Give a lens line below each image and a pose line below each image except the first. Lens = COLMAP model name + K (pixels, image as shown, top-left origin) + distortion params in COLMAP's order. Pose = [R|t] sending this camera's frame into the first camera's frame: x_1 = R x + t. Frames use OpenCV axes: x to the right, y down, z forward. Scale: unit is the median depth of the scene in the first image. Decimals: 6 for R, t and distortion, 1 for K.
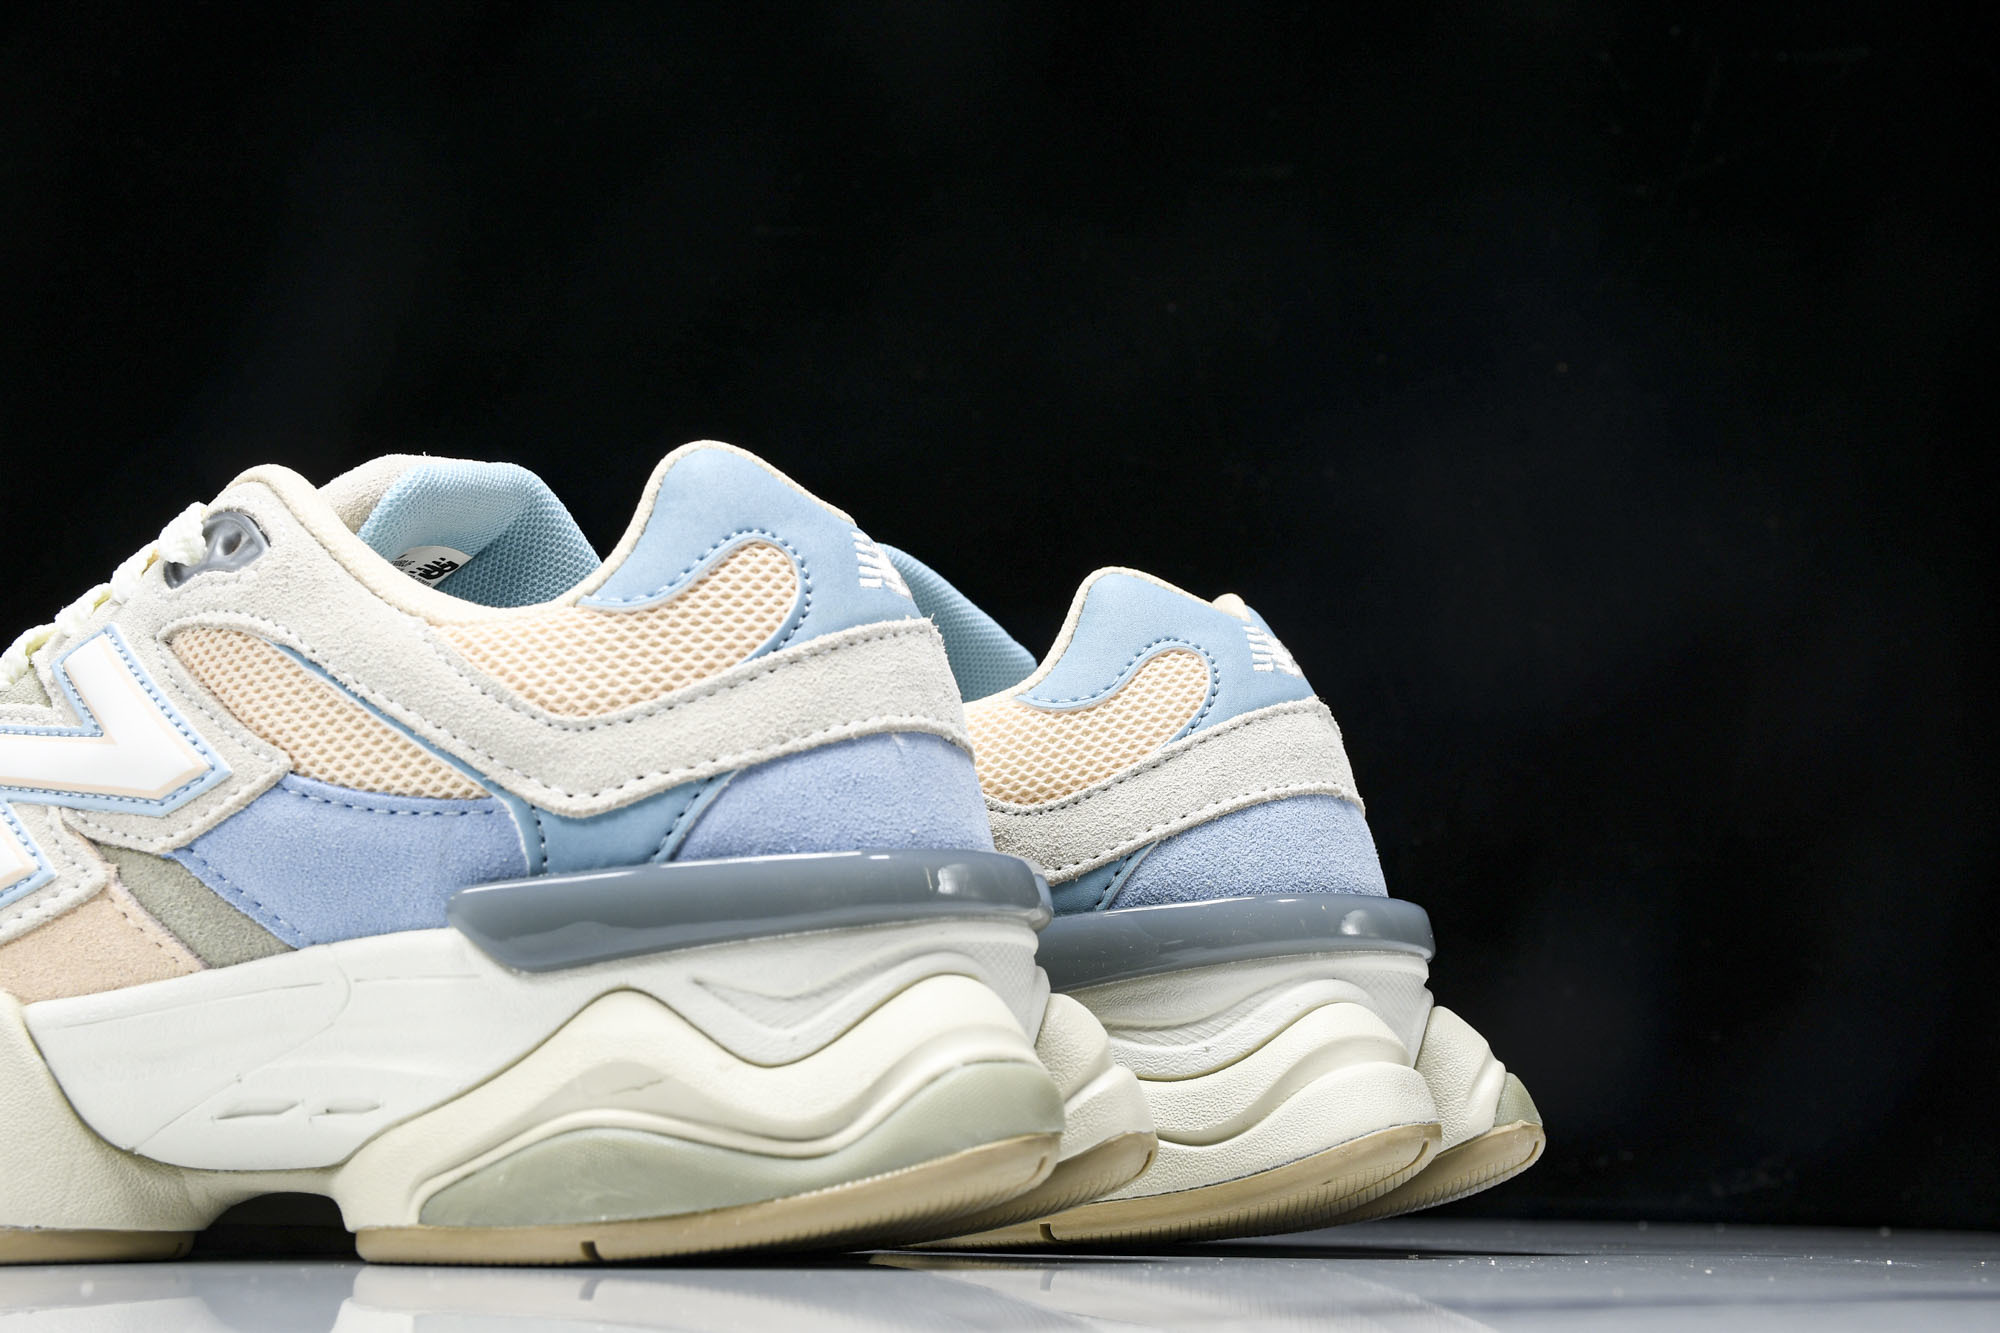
lens RADIAL K [[3108.3, 0, 1000.3], [0, 3108.3, 603.6], [0, 0, 1]] dist [0.035365, 0.026006]
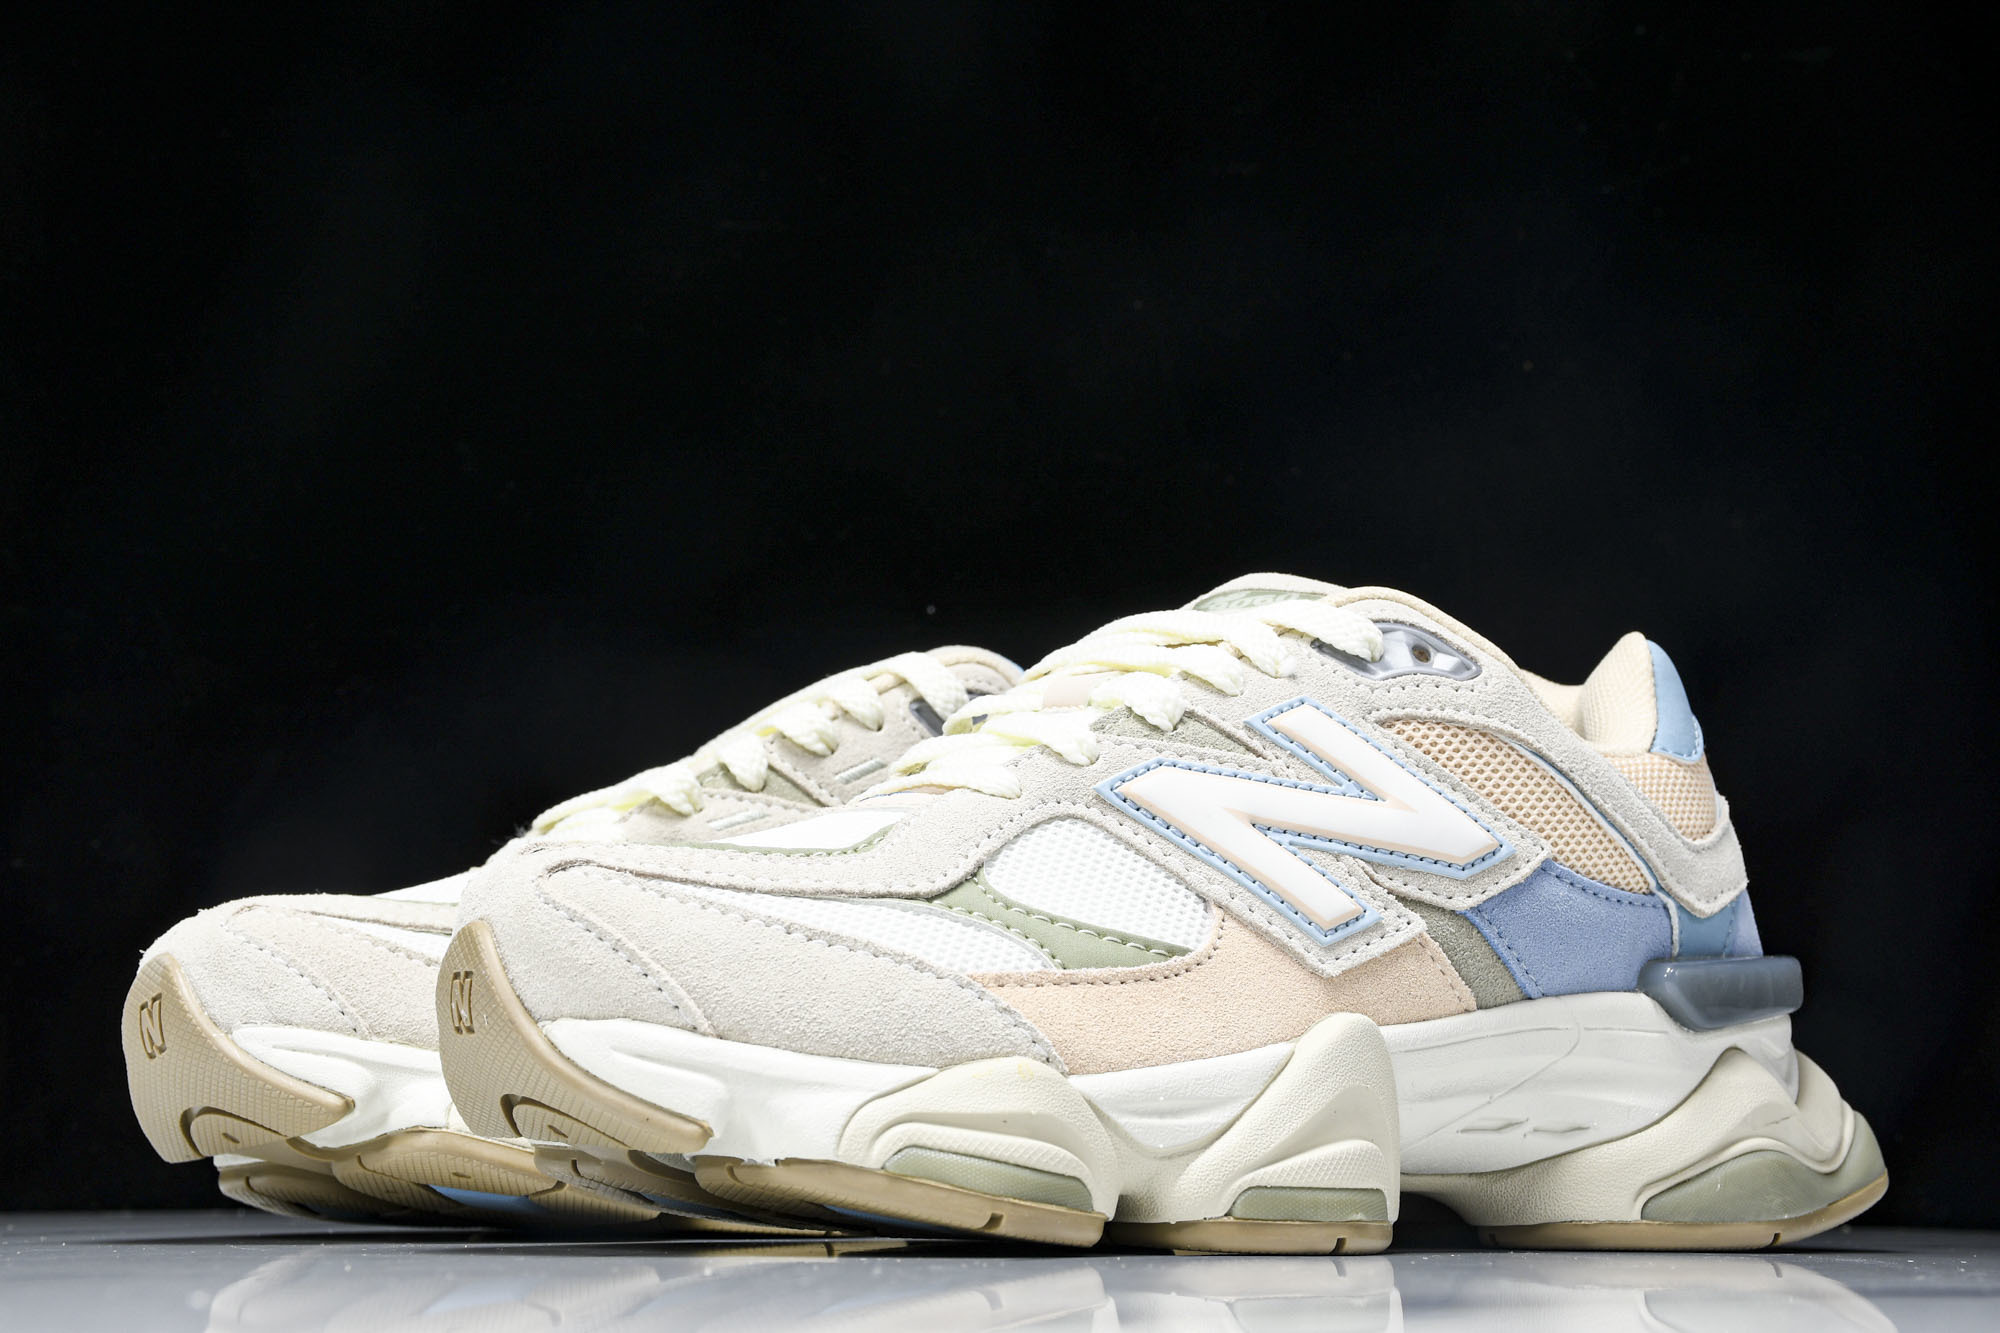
lens RADIAL K [[3108.3, 0, 1000.3], [0, 3108.3, 603.6], [0, 0, 1]] dist [0.035365, 0.026006]
pose [[0.553103, 0.159848, 0.817634, -1.397956], [-0.161420, 0.983384, -0.083057, 0.094254], [-0.817326, -0.086044, 0.569715, 0.484159]]
